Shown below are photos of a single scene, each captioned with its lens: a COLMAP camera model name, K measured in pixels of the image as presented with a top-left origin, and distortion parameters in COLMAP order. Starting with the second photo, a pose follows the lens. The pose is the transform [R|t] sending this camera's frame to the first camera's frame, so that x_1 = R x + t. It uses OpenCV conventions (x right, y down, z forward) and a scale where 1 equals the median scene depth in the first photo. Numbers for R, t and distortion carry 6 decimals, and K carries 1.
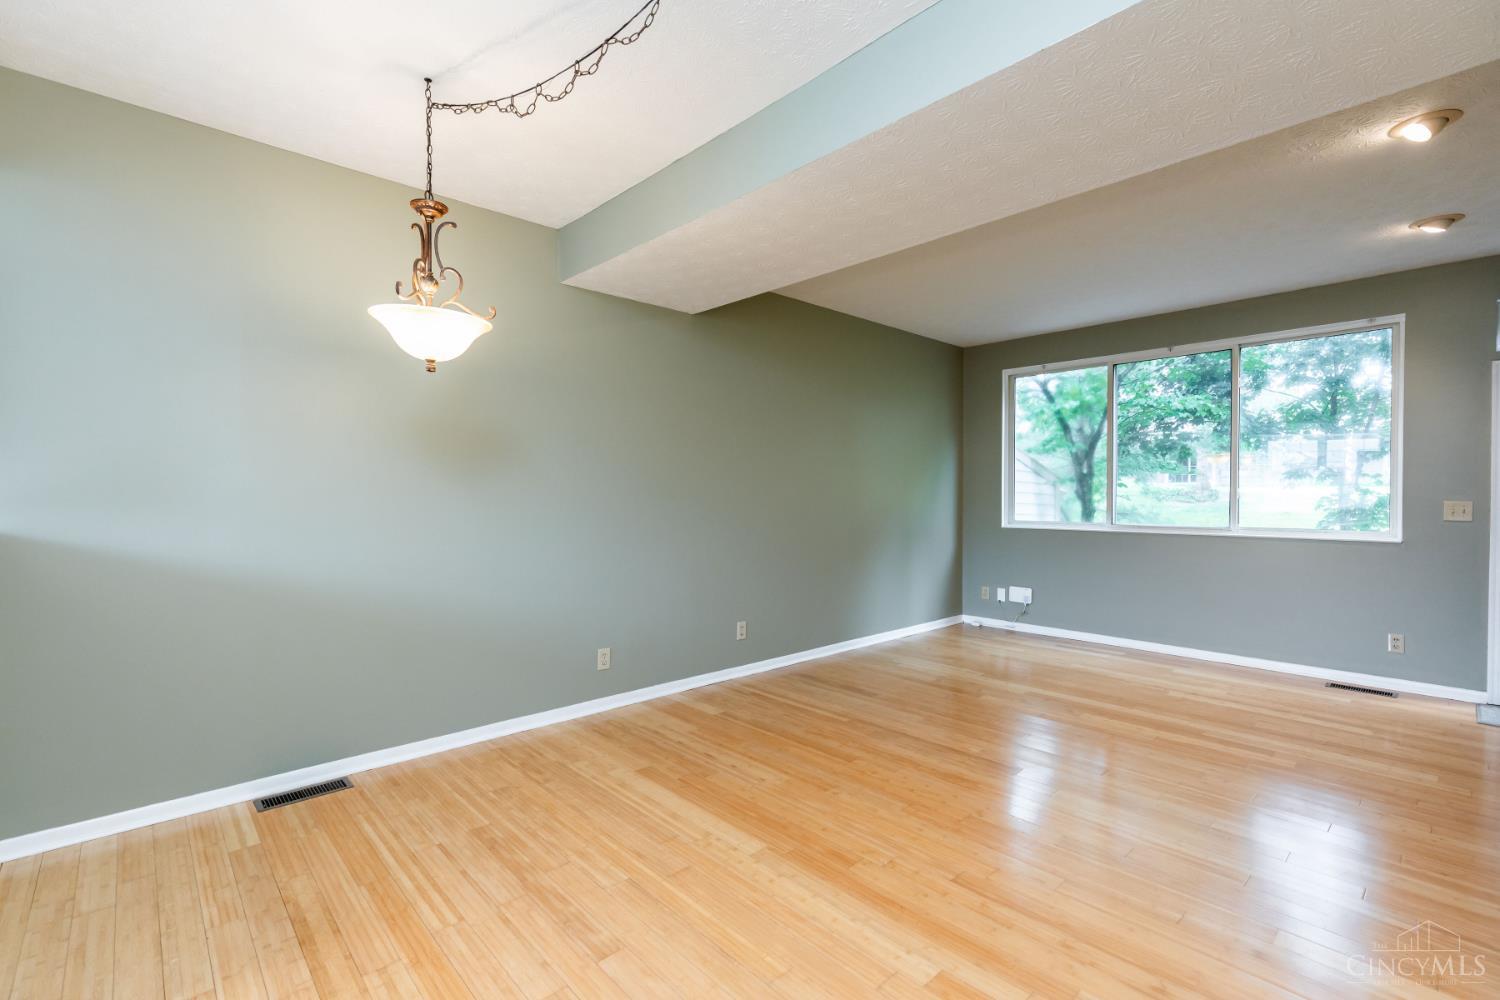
lens RADIAL K [[672.1, 0, 741.4], [0, 672.1, 496.0], [0, 0, 1]] dist [0.008045, -0.000541]
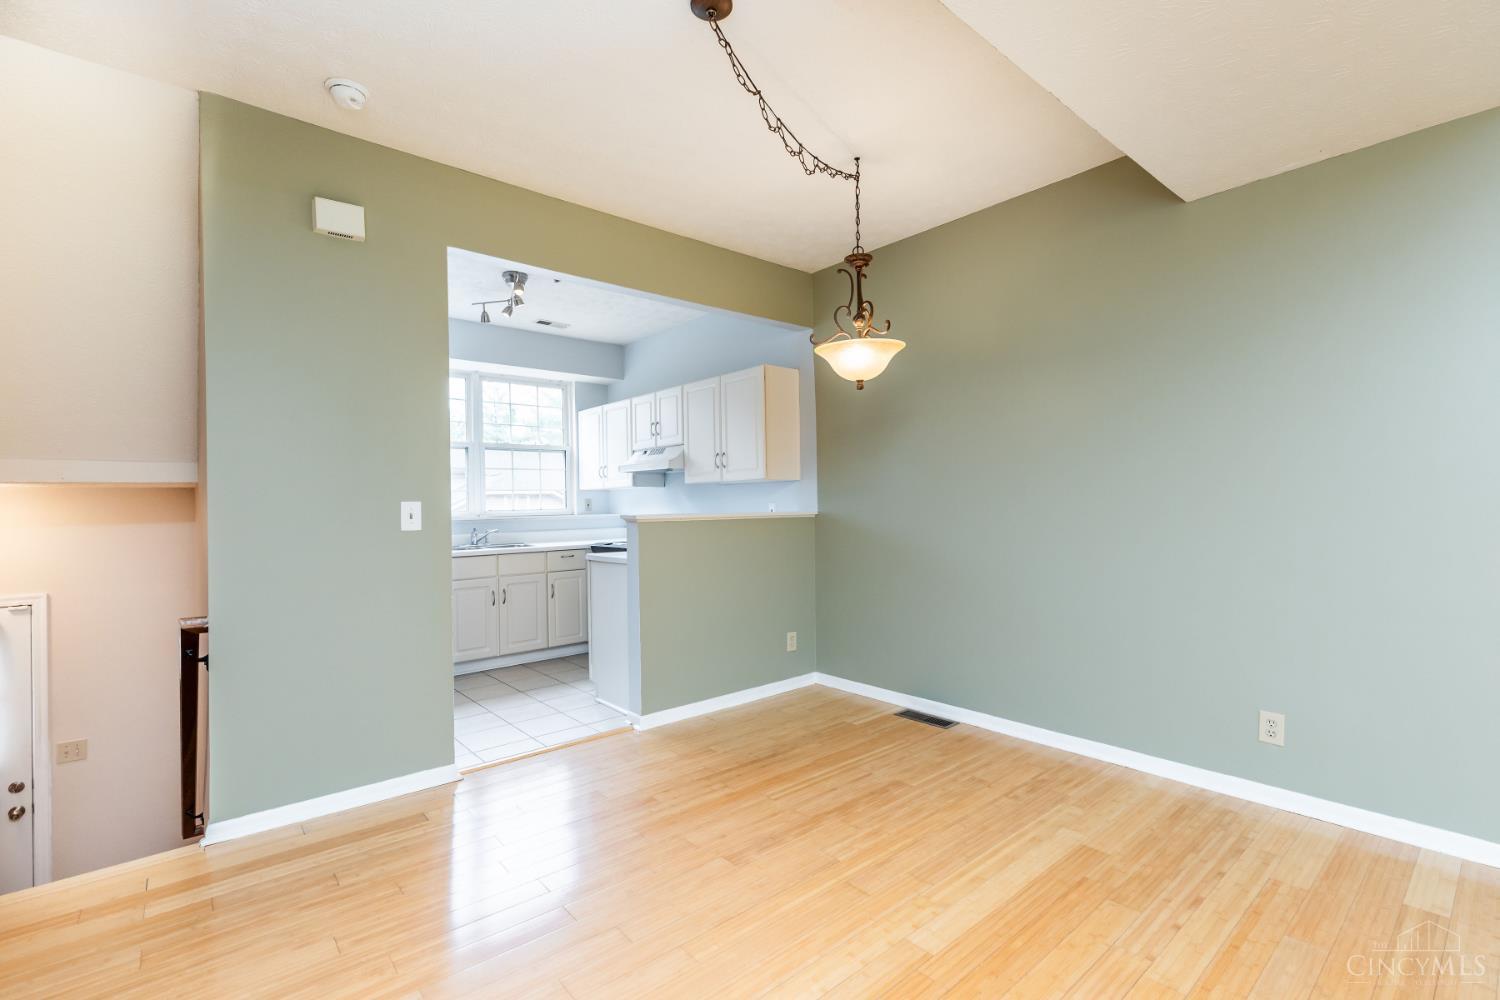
lens RADIAL K [[672.1, 0, 748.2], [0, 672.1, 504.7], [0, 0, 1]] dist [0.008045, -0.000541]
pose [[-0.045520, -0.002166, -0.998961, 0.560244], [0.012070, 0.999923, -0.002718, 0.020878], [0.998891, -0.012181, -0.045490, 0.599577]]
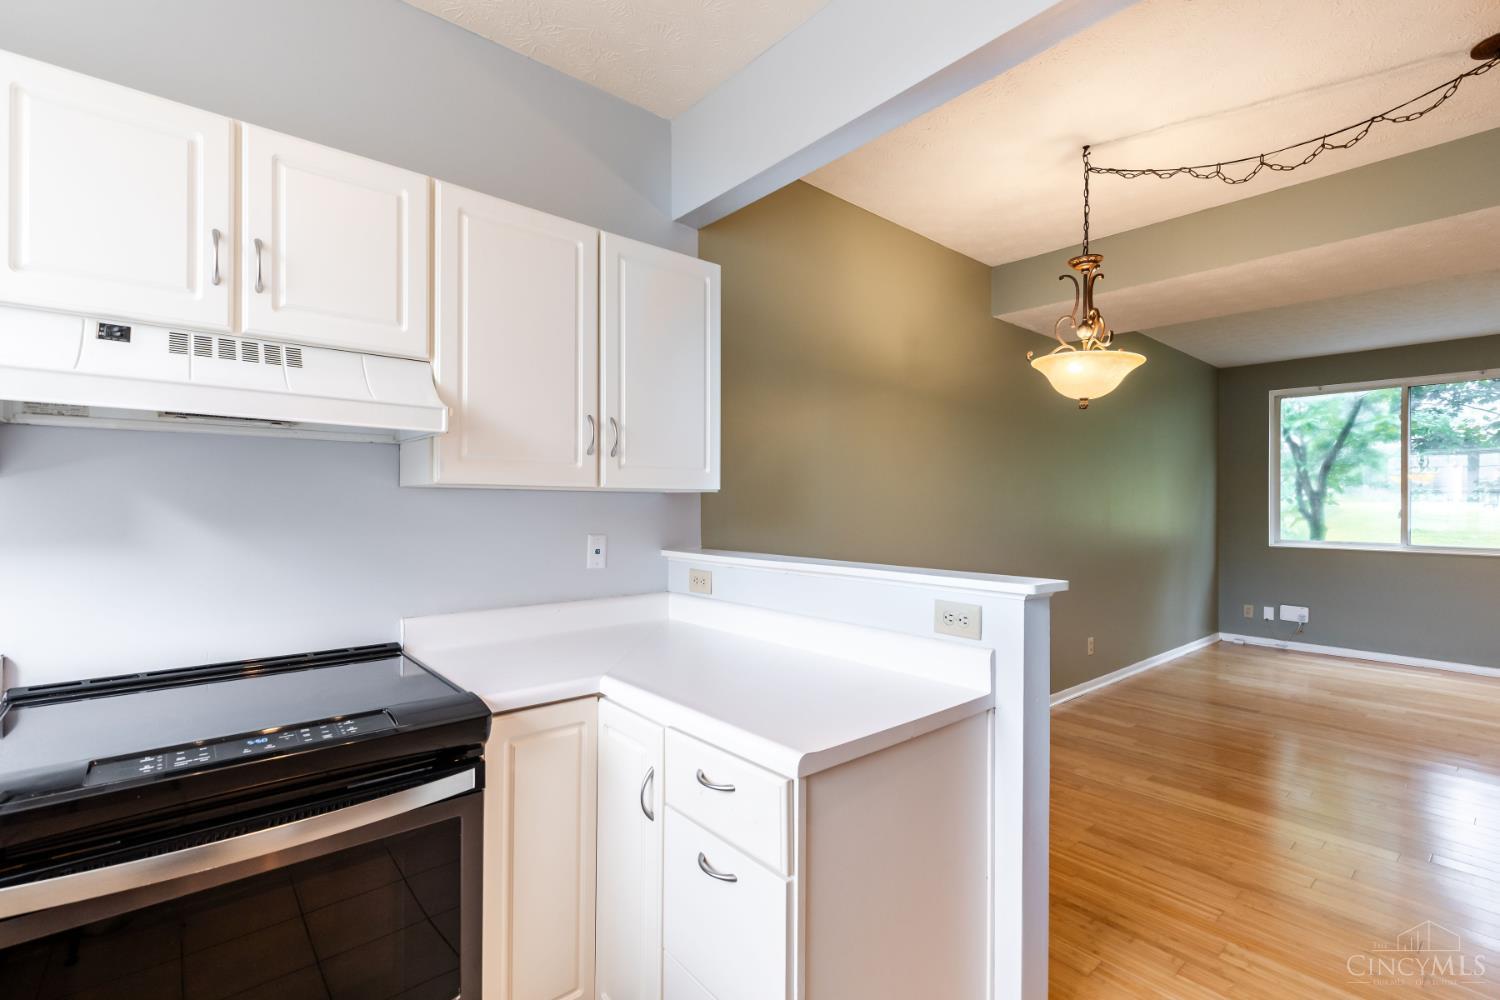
lens RADIAL K [[672.1, 0, 744.6], [0, 672.1, 498.7], [0, 0, 1]] dist [0.008045, -0.000541]
pose [[0.999233, 0.005102, -0.038836, -0.680046], [-0.005565, 0.999915, -0.011822, -0.016331], [0.038773, 0.012029, 0.999176, -0.083864]]
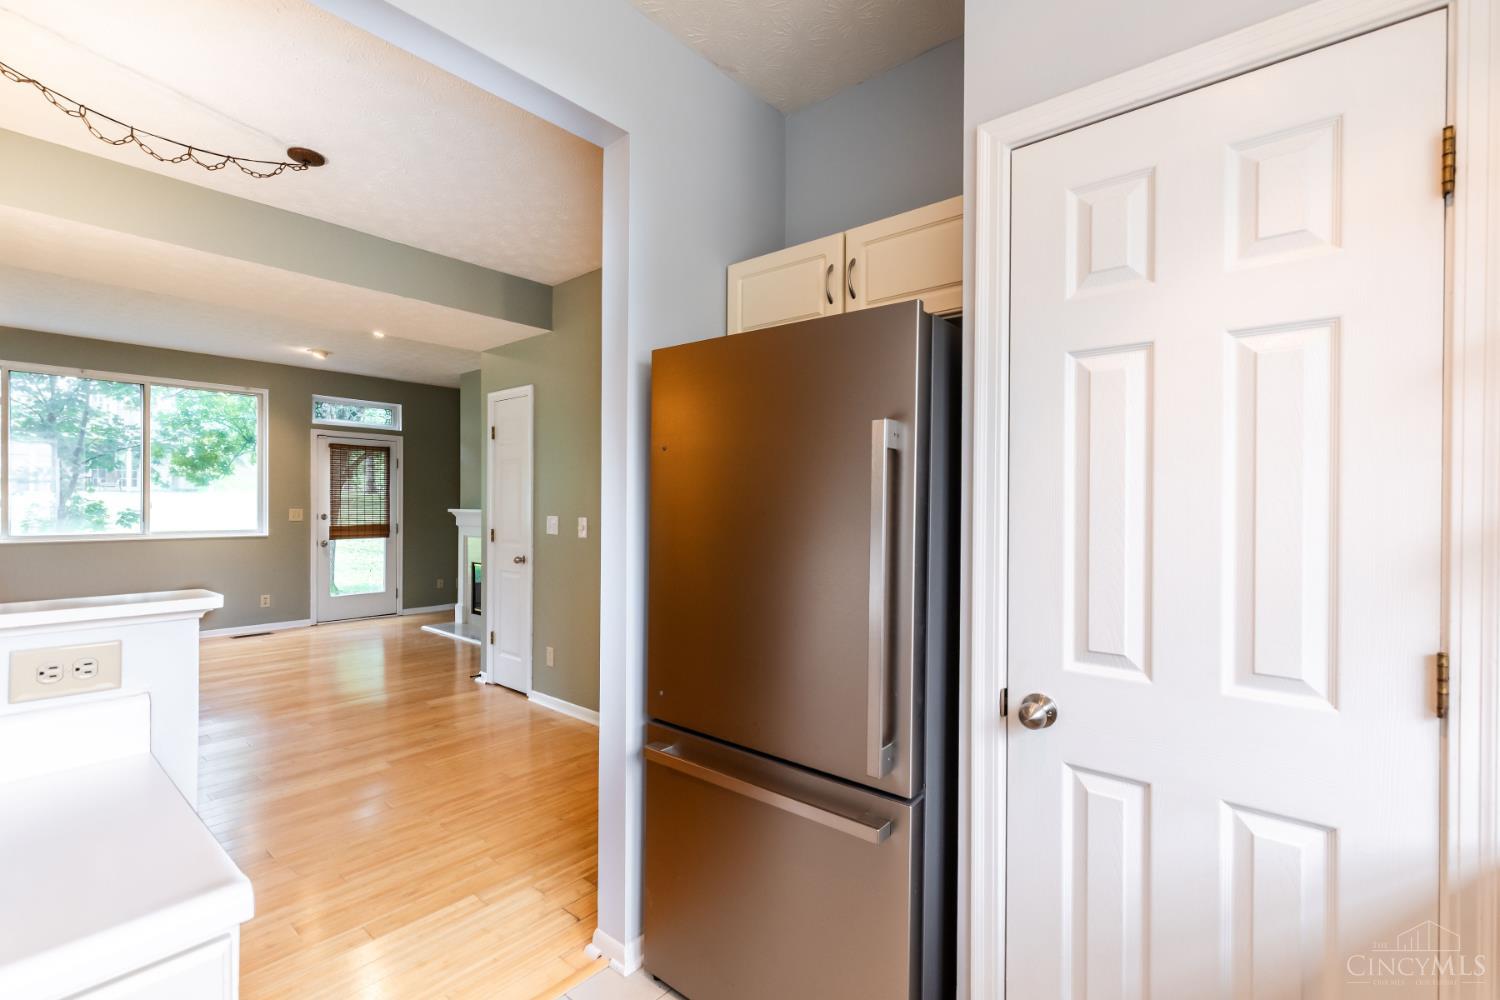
lens RADIAL K [[672.1, 0, 739.5], [0, 672.1, 503.7], [0, 0, 1]] dist [0.008045, -0.000541]
pose [[-0.109793, -0.003446, 0.993949, -0.900639], [-0.003528, 0.999989, 0.003077, -0.018855], [-0.993948, -0.003169, -0.109804, 0.114327]]
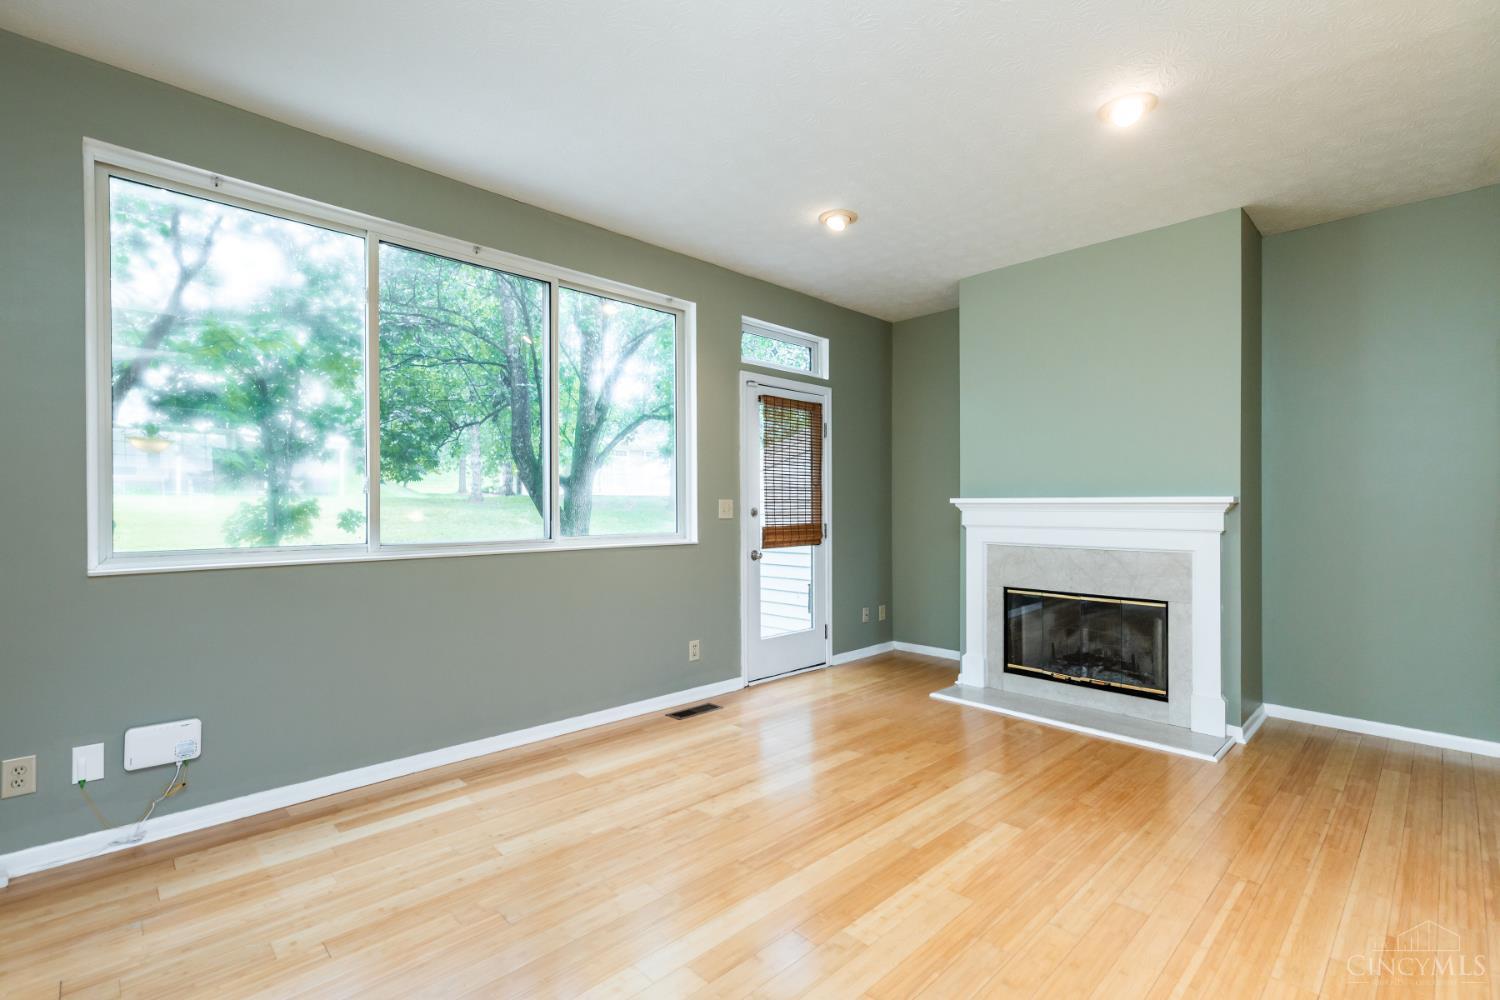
lens RADIAL K [[672.1, 0, 739.3], [0, 672.1, 509.7], [0, 0, 1]] dist [0.008045, -0.000541]
pose [[-0.019015, -0.007124, 0.999794, 0.035015], [0.002271, 0.999972, 0.007168, 0.018877], [-0.999817, 0.002407, -0.018998, 1.241242]]
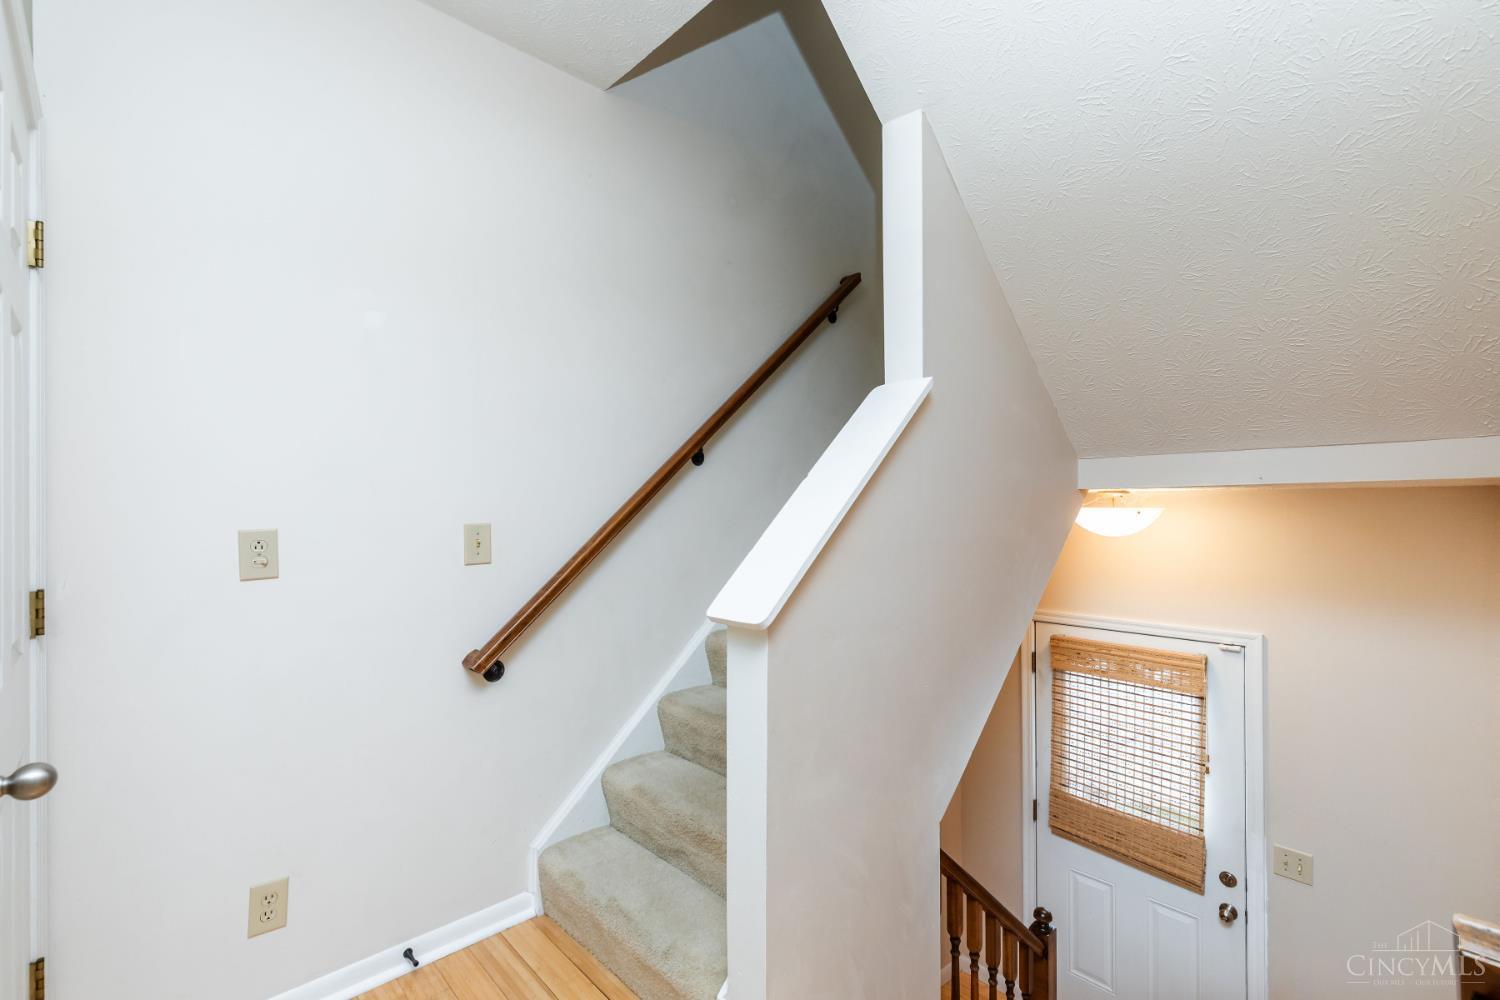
lens RADIAL K [[672.1, 0, 743.6], [0, 672.1, 504.4], [0, 0, 1]] dist [0.008045, -0.000541]
pose [[-0.999996, 0.000569, -0.002917, 0.113032], [0.000561, 0.999996, 0.002832, -0.009313], [0.002918, 0.002830, -0.999992, 0.192454]]
